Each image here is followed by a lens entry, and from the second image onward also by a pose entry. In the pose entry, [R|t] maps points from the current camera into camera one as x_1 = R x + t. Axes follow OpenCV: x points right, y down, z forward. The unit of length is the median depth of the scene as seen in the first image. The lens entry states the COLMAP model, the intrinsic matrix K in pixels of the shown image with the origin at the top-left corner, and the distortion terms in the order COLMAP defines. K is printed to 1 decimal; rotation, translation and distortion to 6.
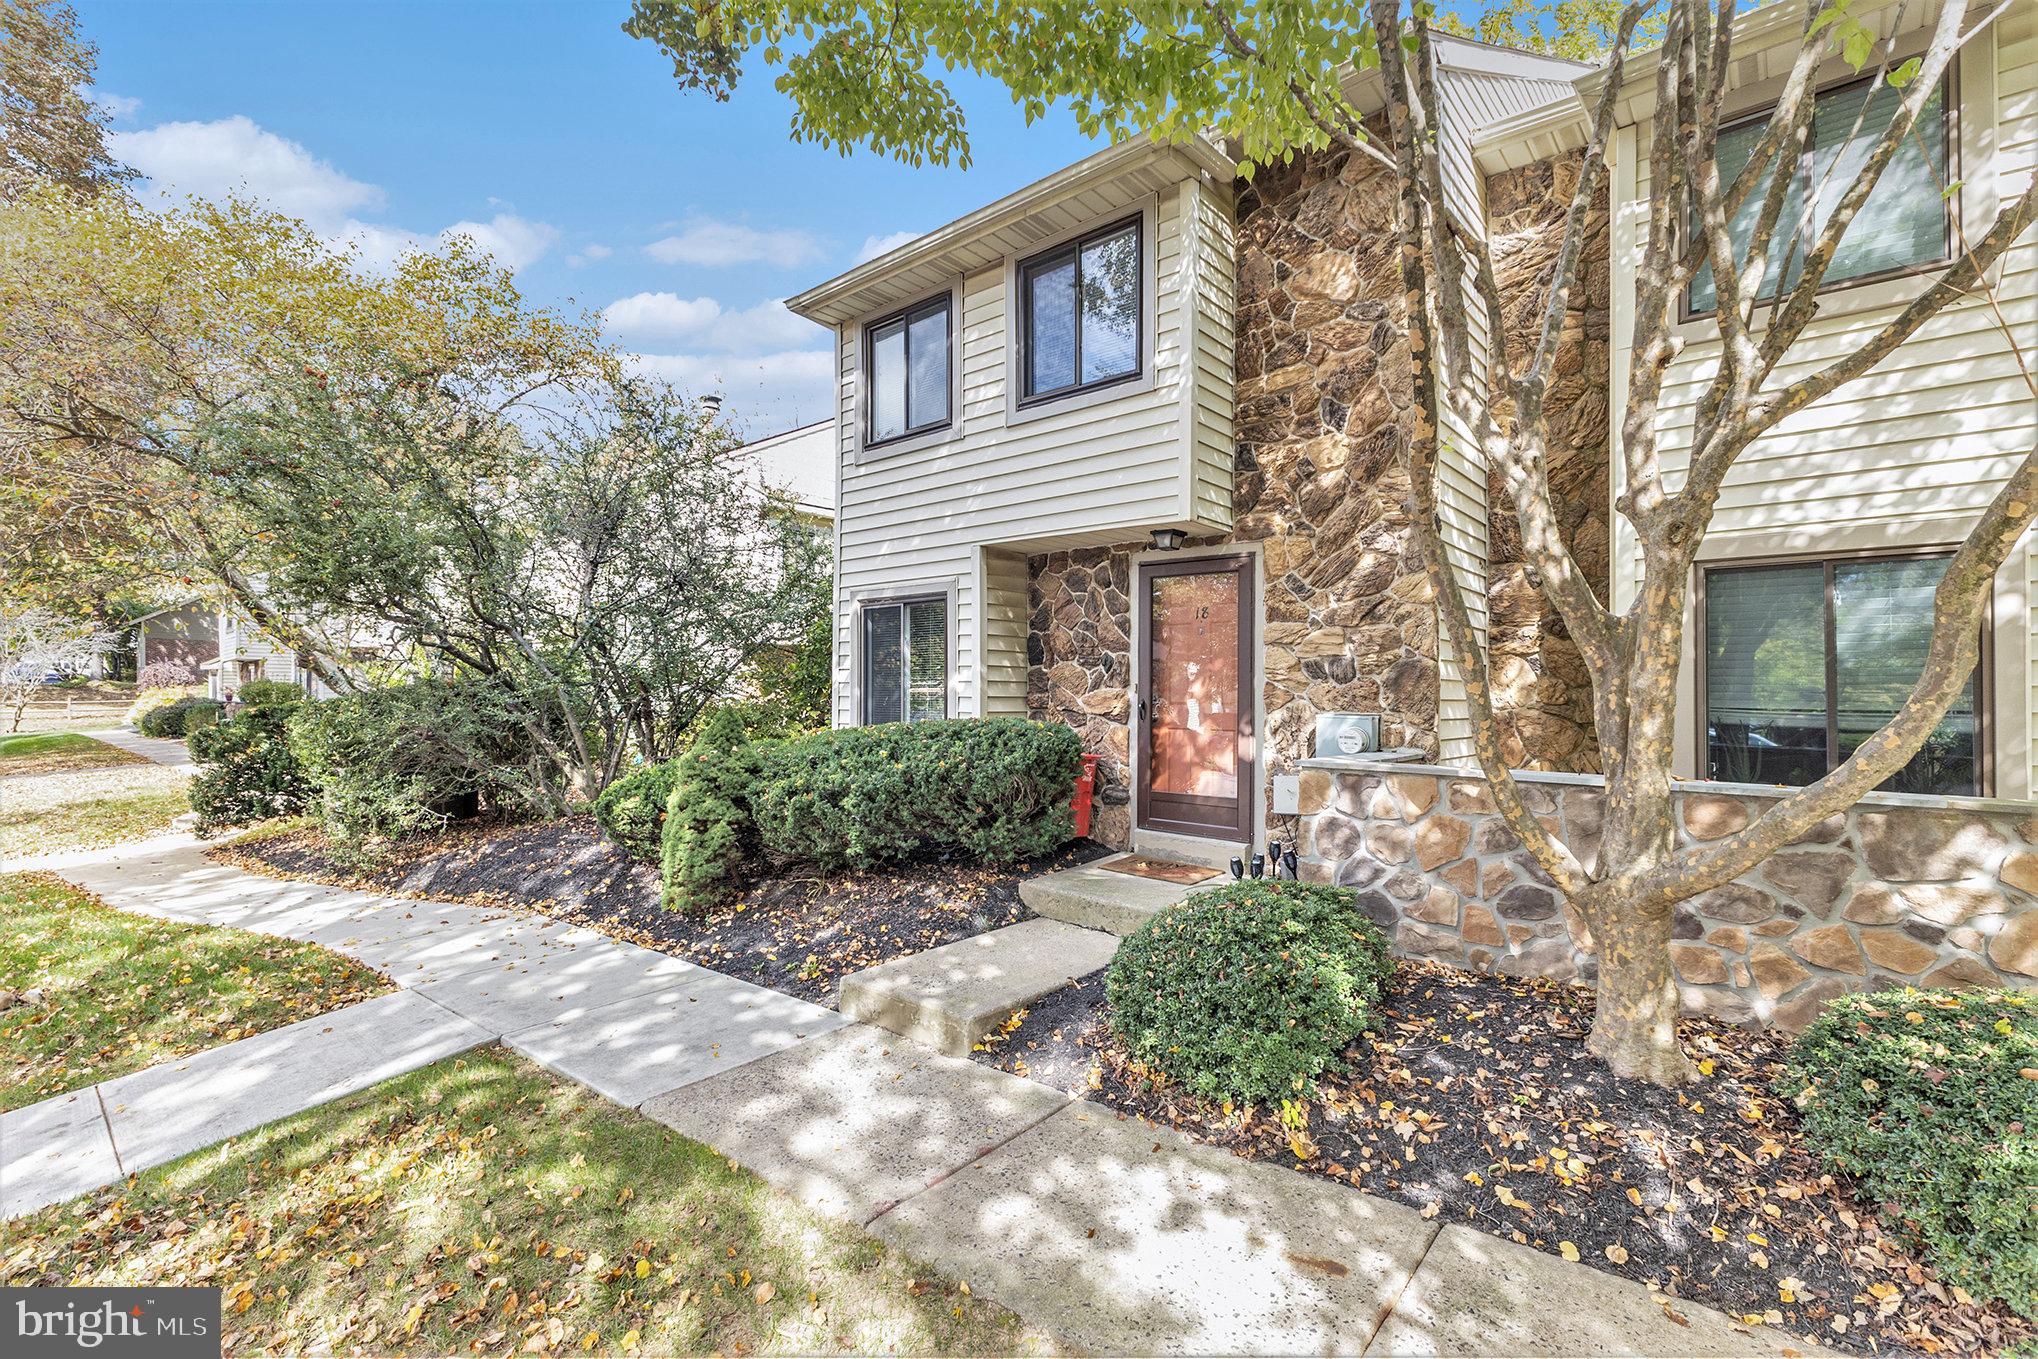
lens RADIAL K [[897.6, 0, 1006.7], [0, 897.6, 679.9], [0, 0, 1]] dist [0.011165, 0.000404]
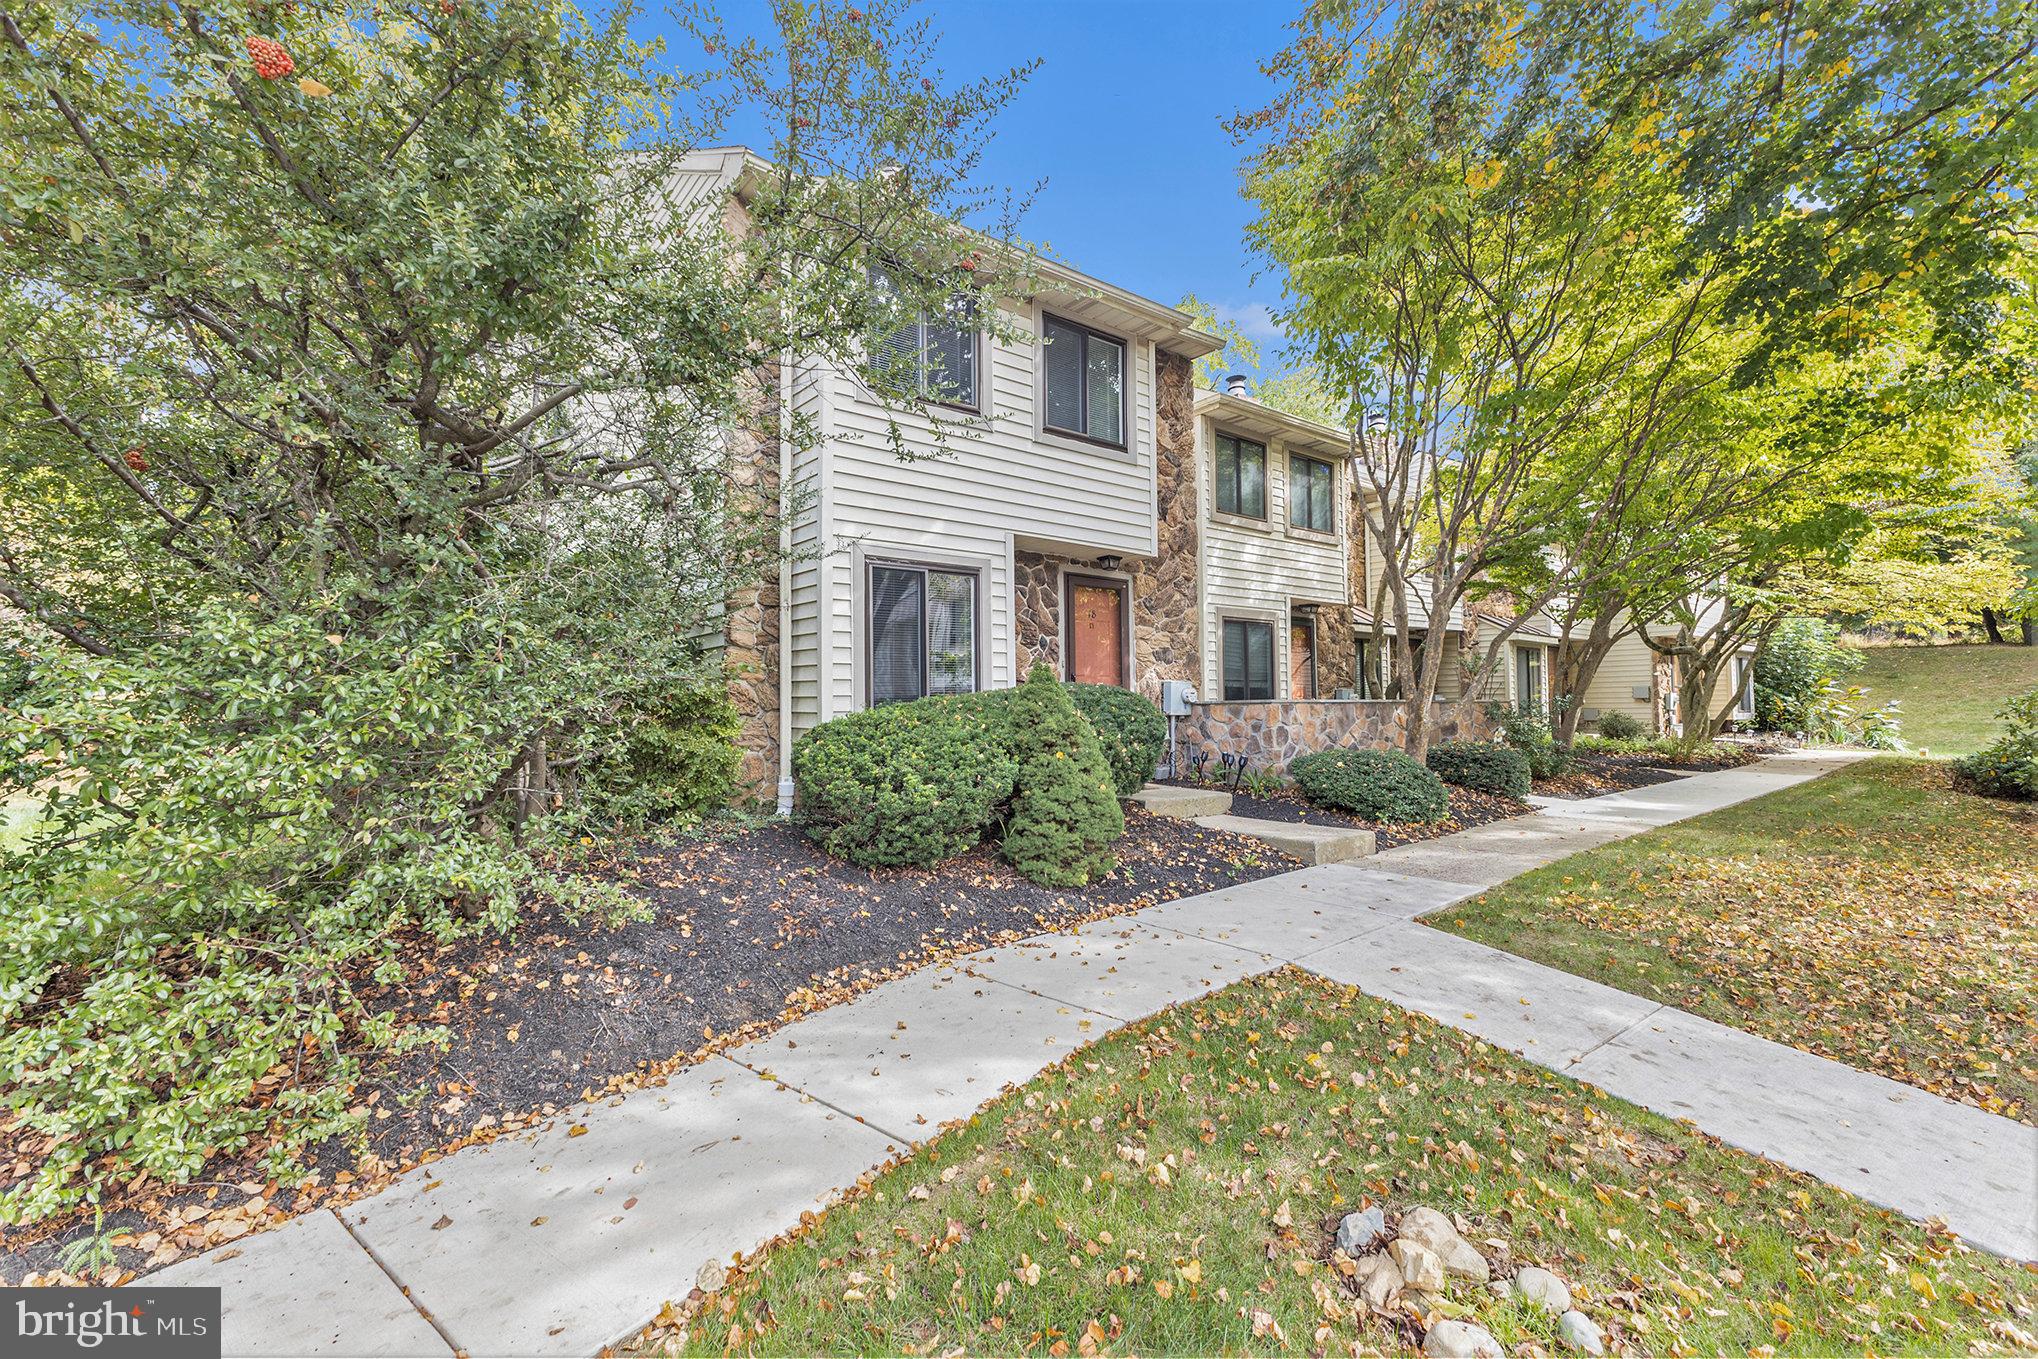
lens RADIAL K [[860.5, 0, 1010.6], [0, 860.5, 677.0], [0, 0, 1]] dist [0.000724, 0.000088]
pose [[0.181328, 0.014975, 0.983309, -1.313288], [-0.011629, 0.999847, -0.013083, 0.053379], [-0.983354, -0.009062, 0.181474, 0.965662]]
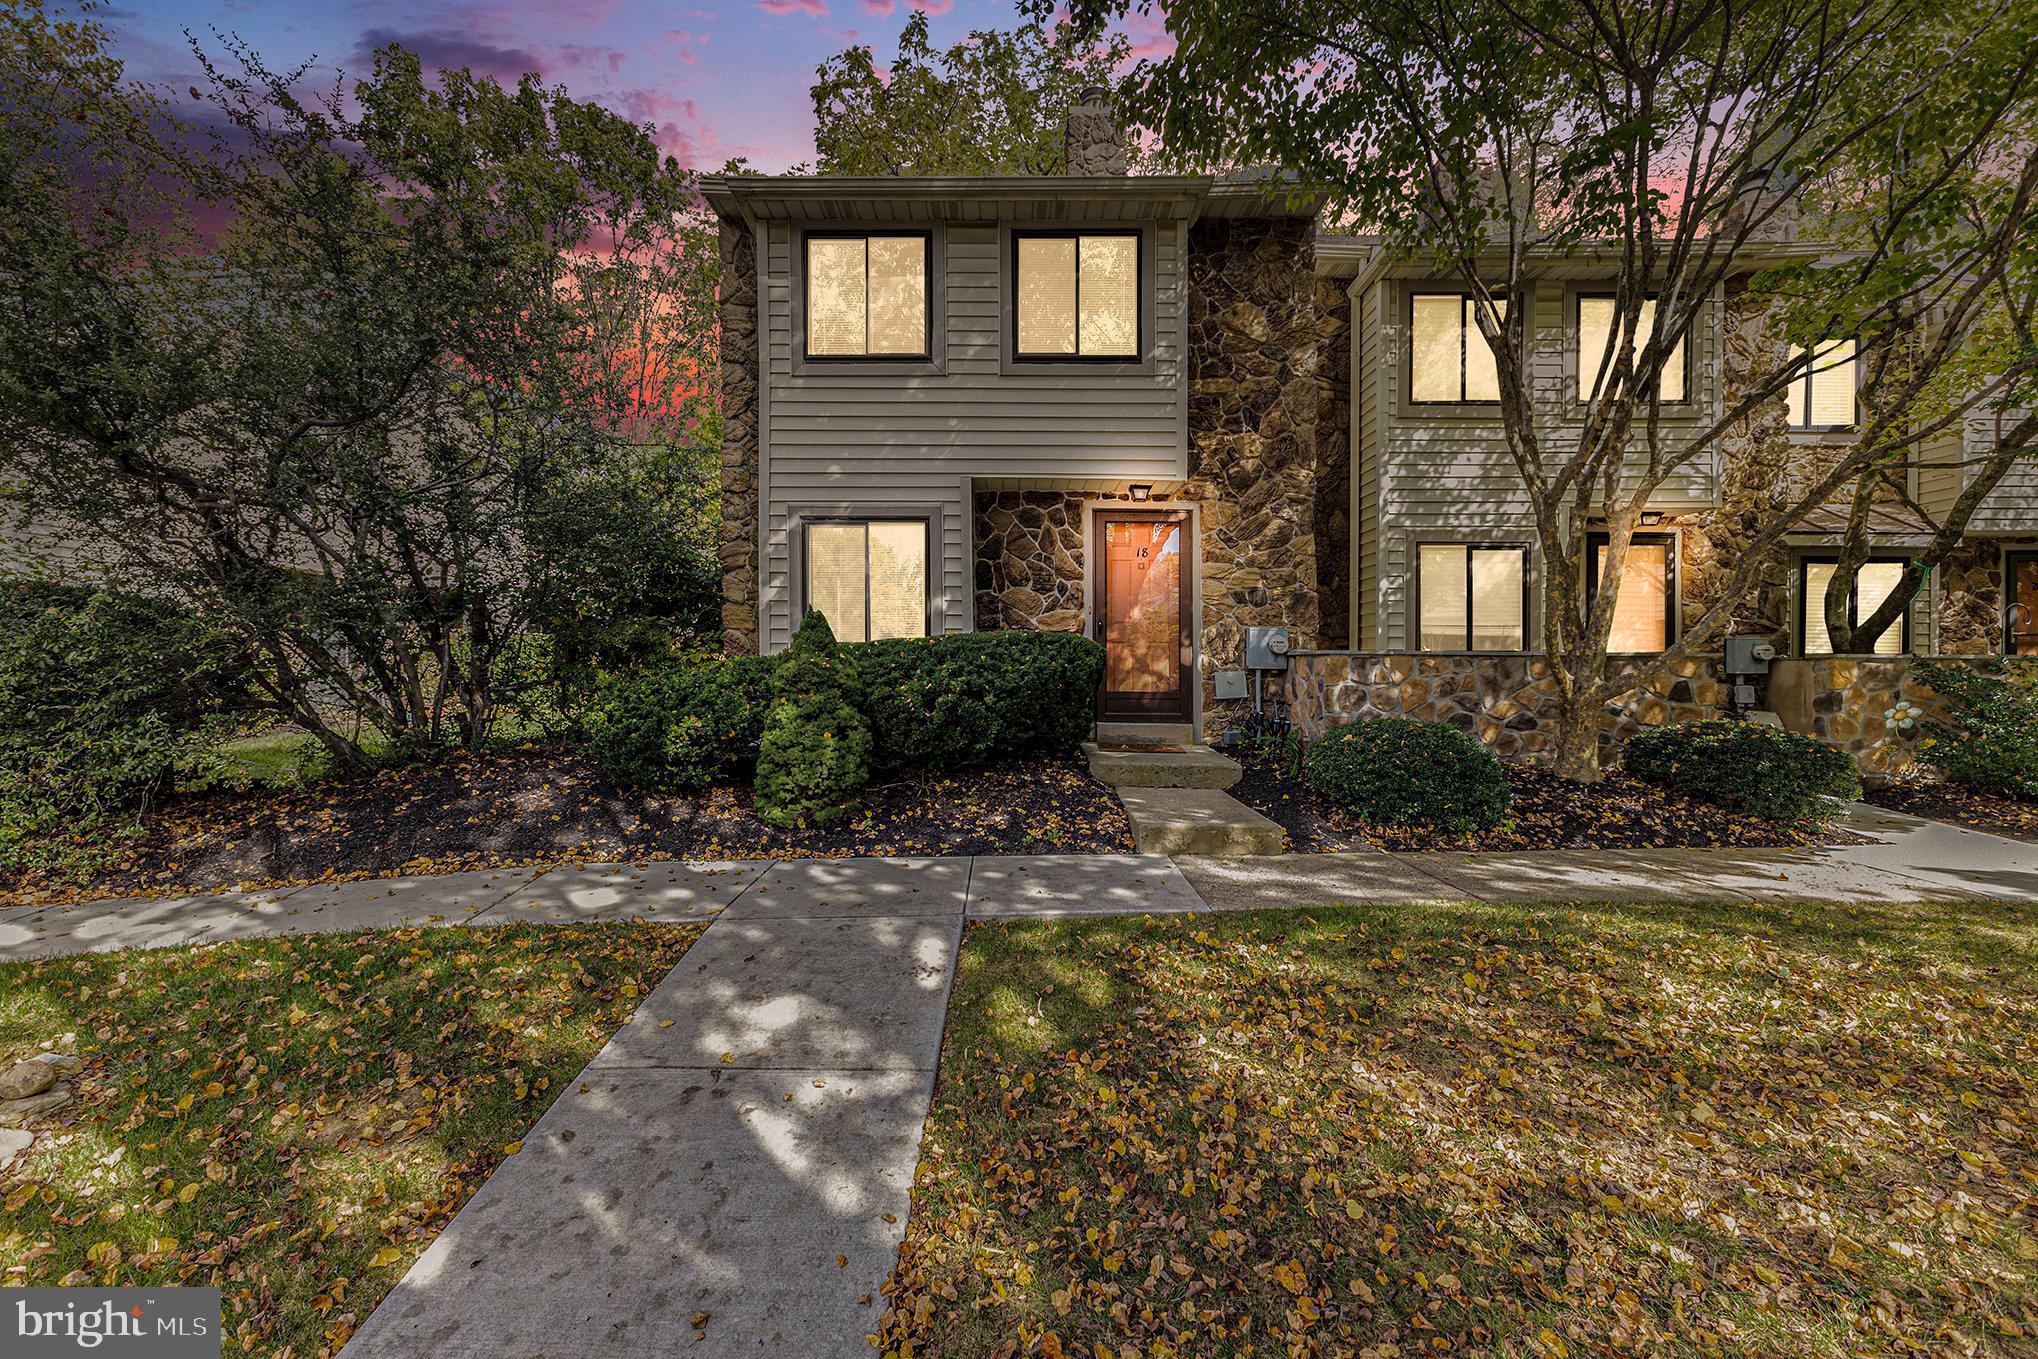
lens RADIAL K [[860.5, 0, 1010.6], [0, 860.5, 677.0], [0, 0, 1]] dist [0.000724, 0.000088]
pose [[0.767642, -0.016330, 0.640671, -0.807816], [-0.009089, 0.999297, 0.036362, 0.068137], [-0.640814, -0.033736, 0.766954, 0.176050]]
